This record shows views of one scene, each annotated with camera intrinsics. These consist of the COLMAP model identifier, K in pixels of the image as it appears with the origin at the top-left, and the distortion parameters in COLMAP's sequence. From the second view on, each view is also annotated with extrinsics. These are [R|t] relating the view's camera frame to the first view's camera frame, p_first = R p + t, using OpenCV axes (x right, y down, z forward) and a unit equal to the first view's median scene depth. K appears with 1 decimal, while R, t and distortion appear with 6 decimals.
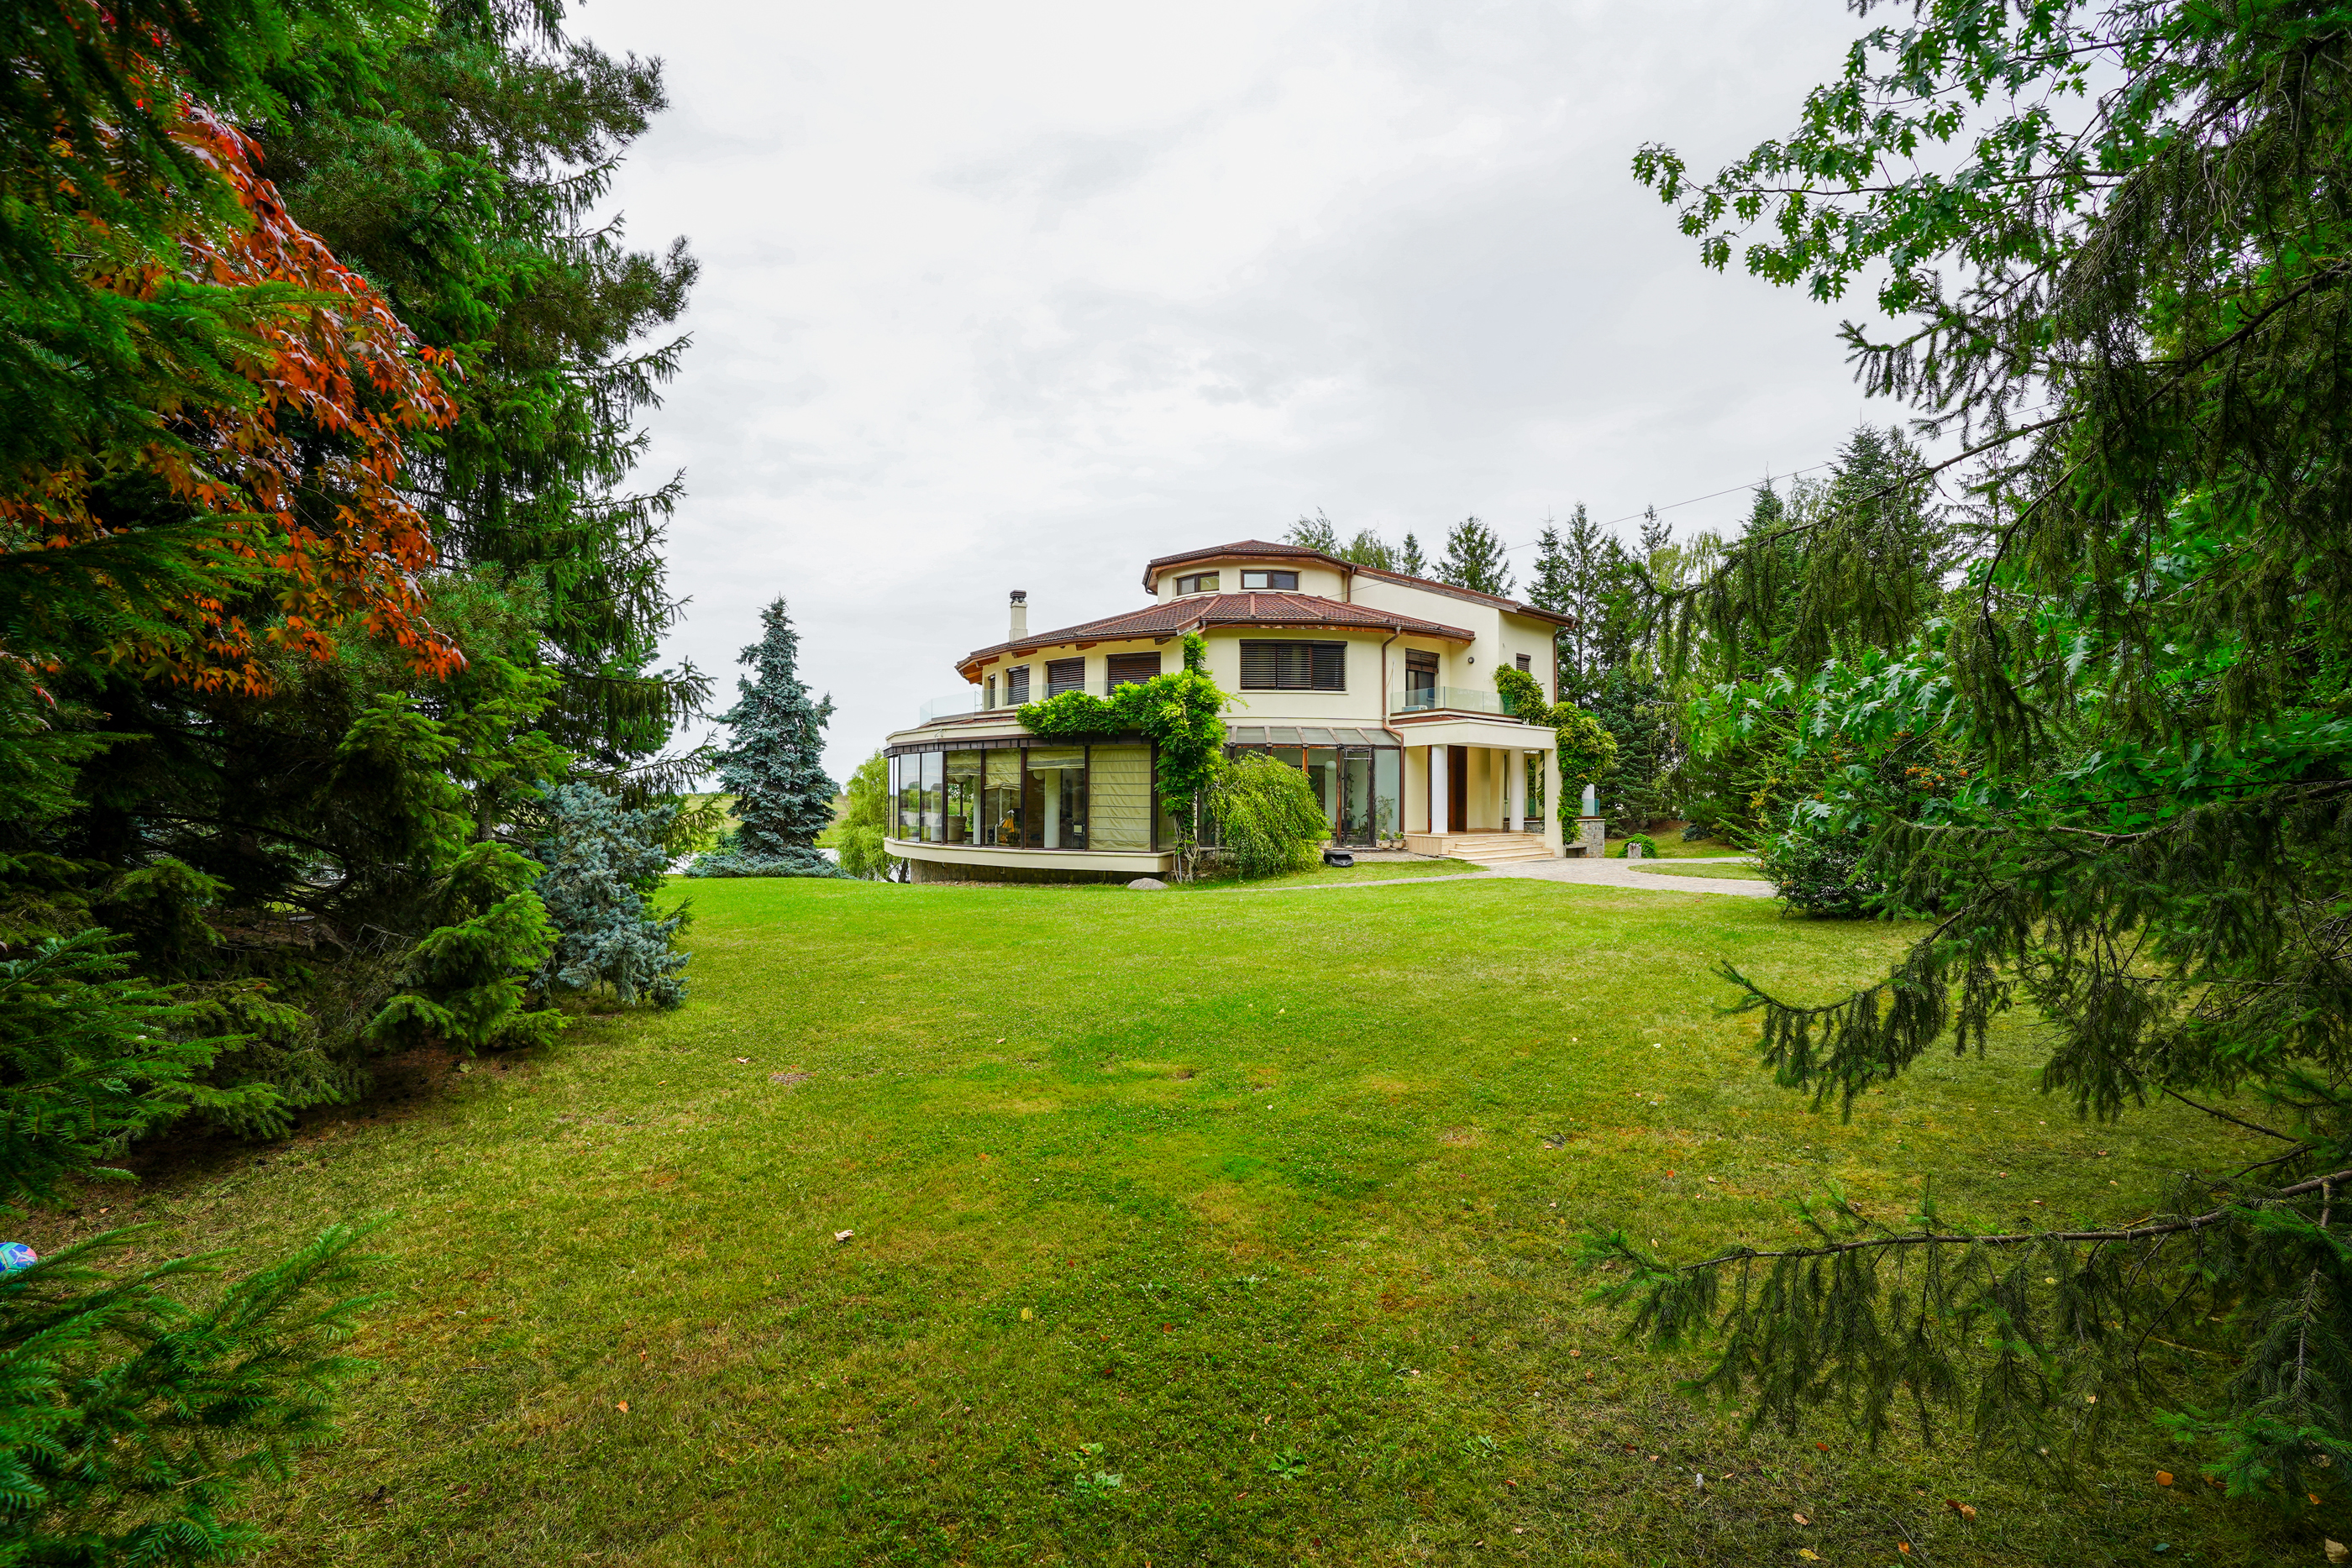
lens RADIAL K [[1078.6, 0, 1157.7], [0, 1078.6, 787.5], [0, 0, 1]] dist [-0.083690, 0.031703]
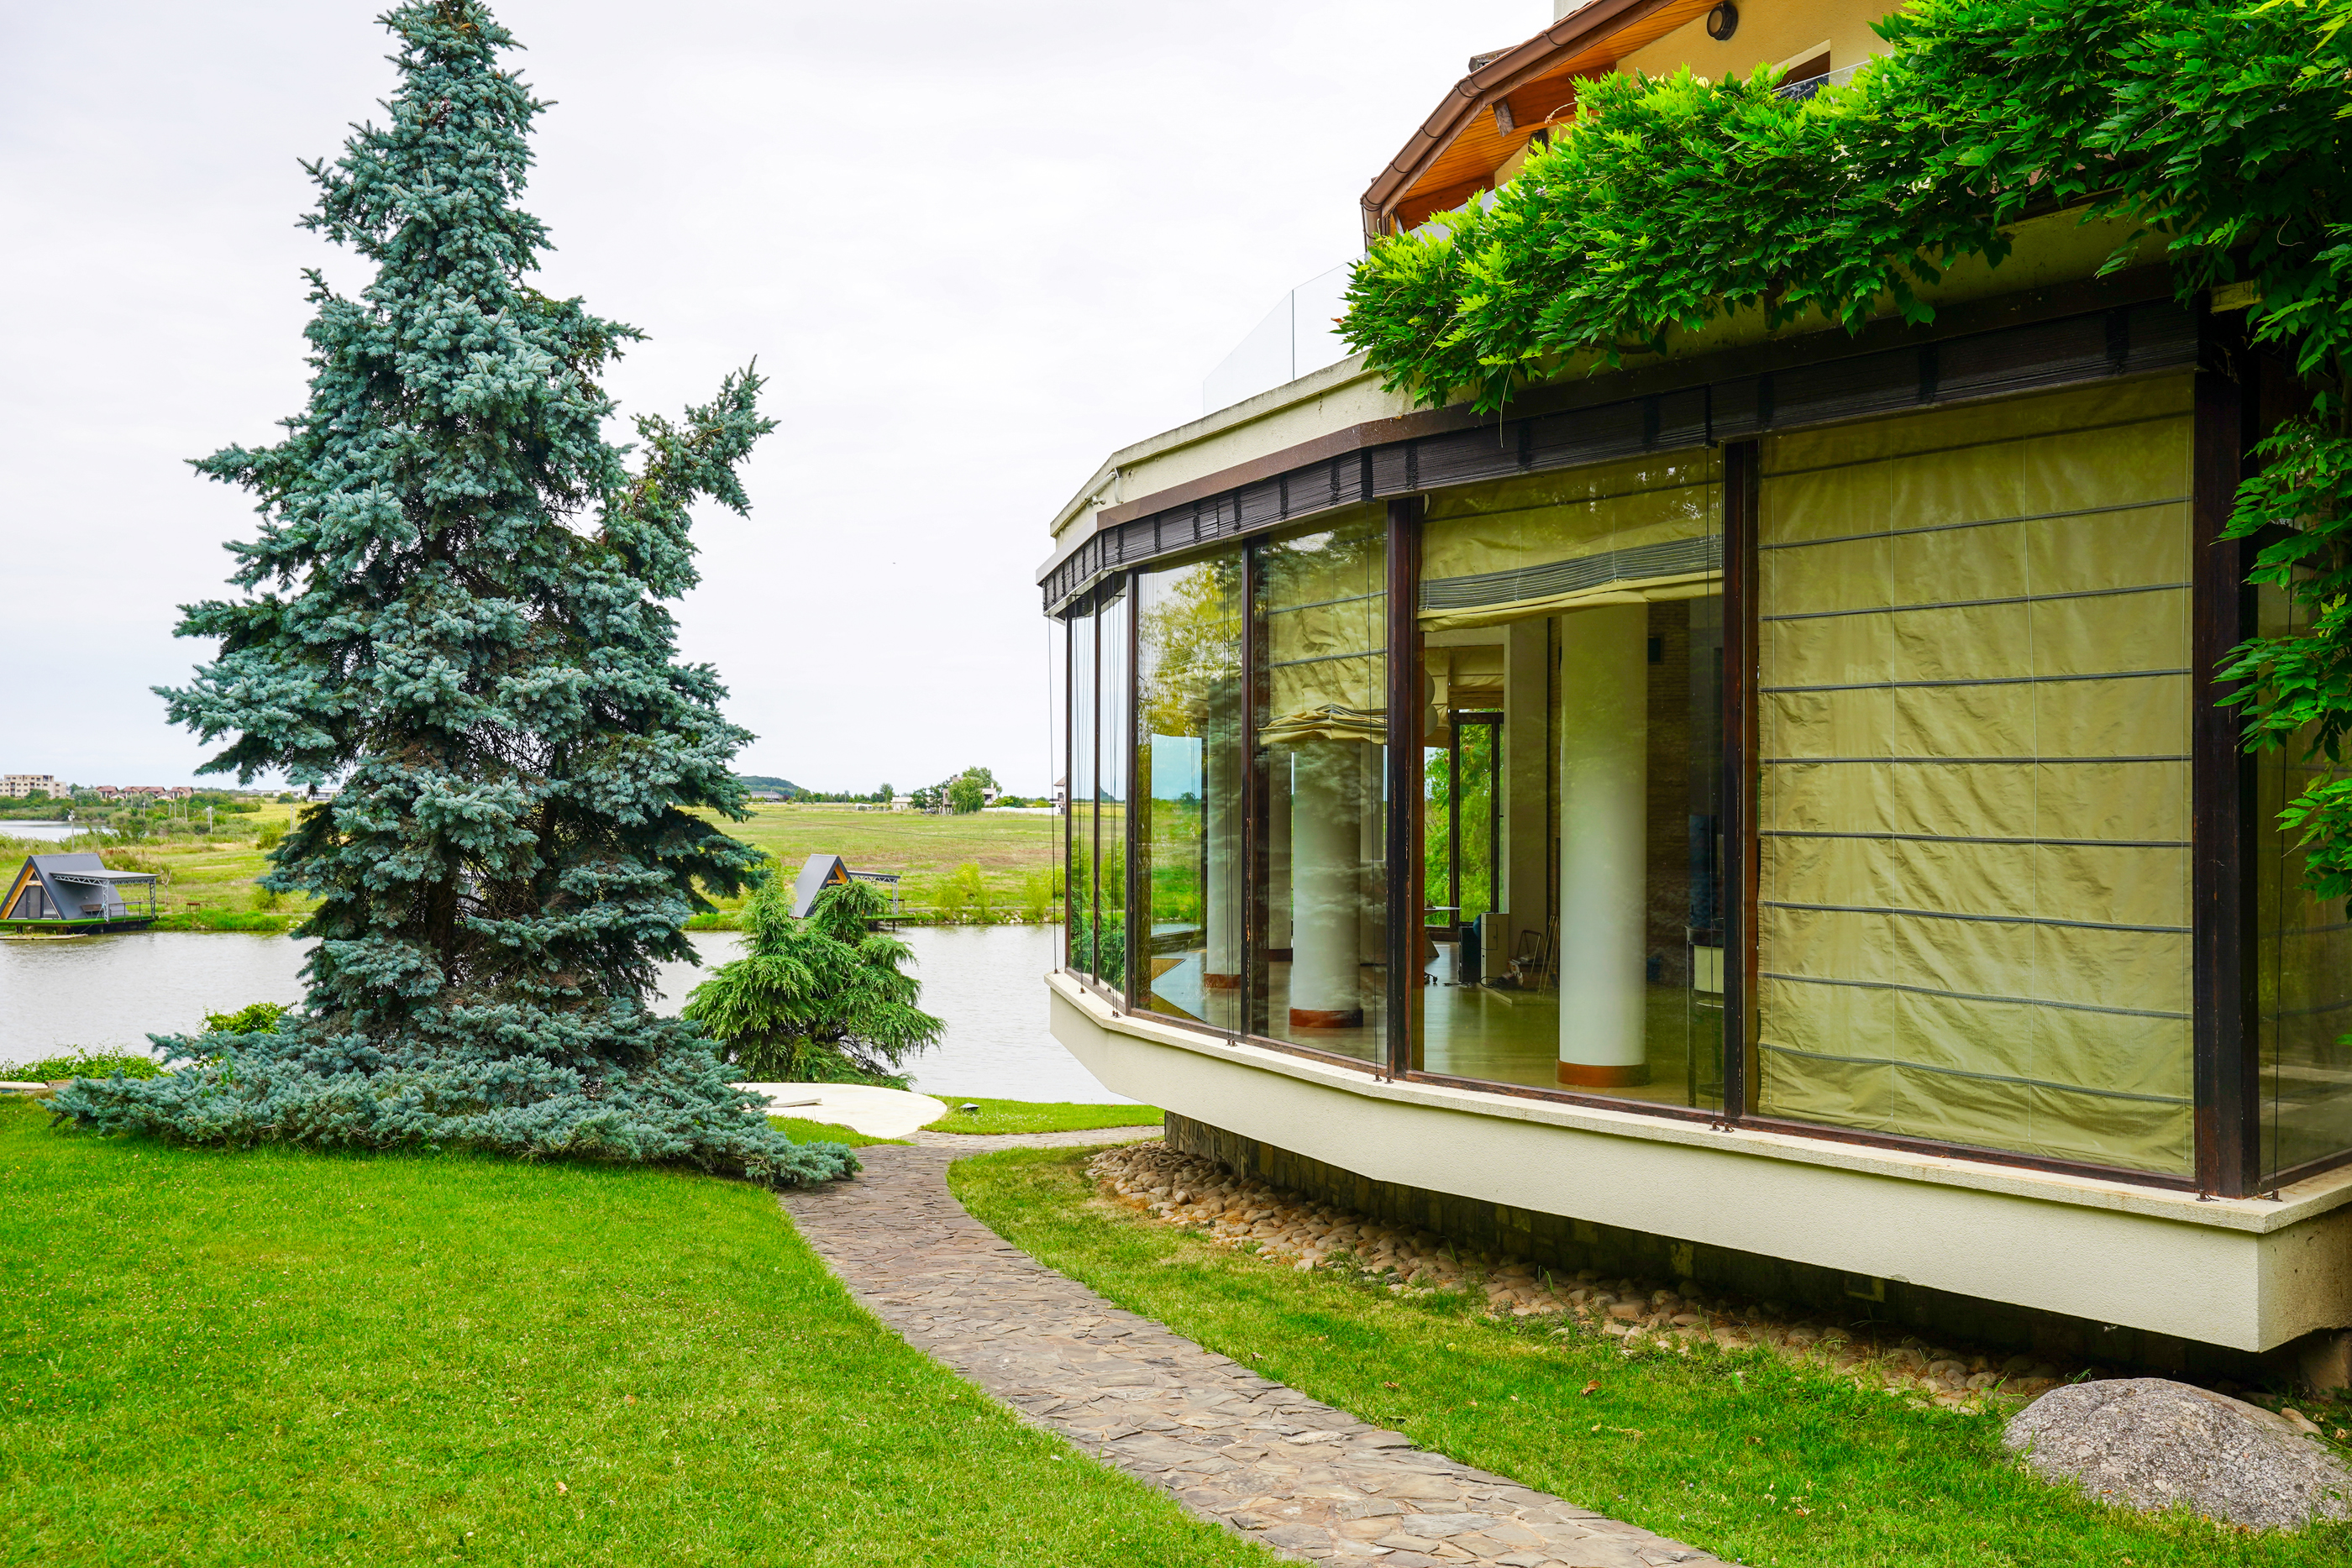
lens RADIAL K [[2266.5, 0, 1176.0], [0, 2266.5, 784.0], [0, 0, 1]] dist [0.066687, 0.003445]
pose [[0.901701, -0.008725, -0.432271, 0.002732], [0.009339, 0.999956, -0.000703, 0.009118], [0.432258, -0.003403, 0.901743, 0.641030]]
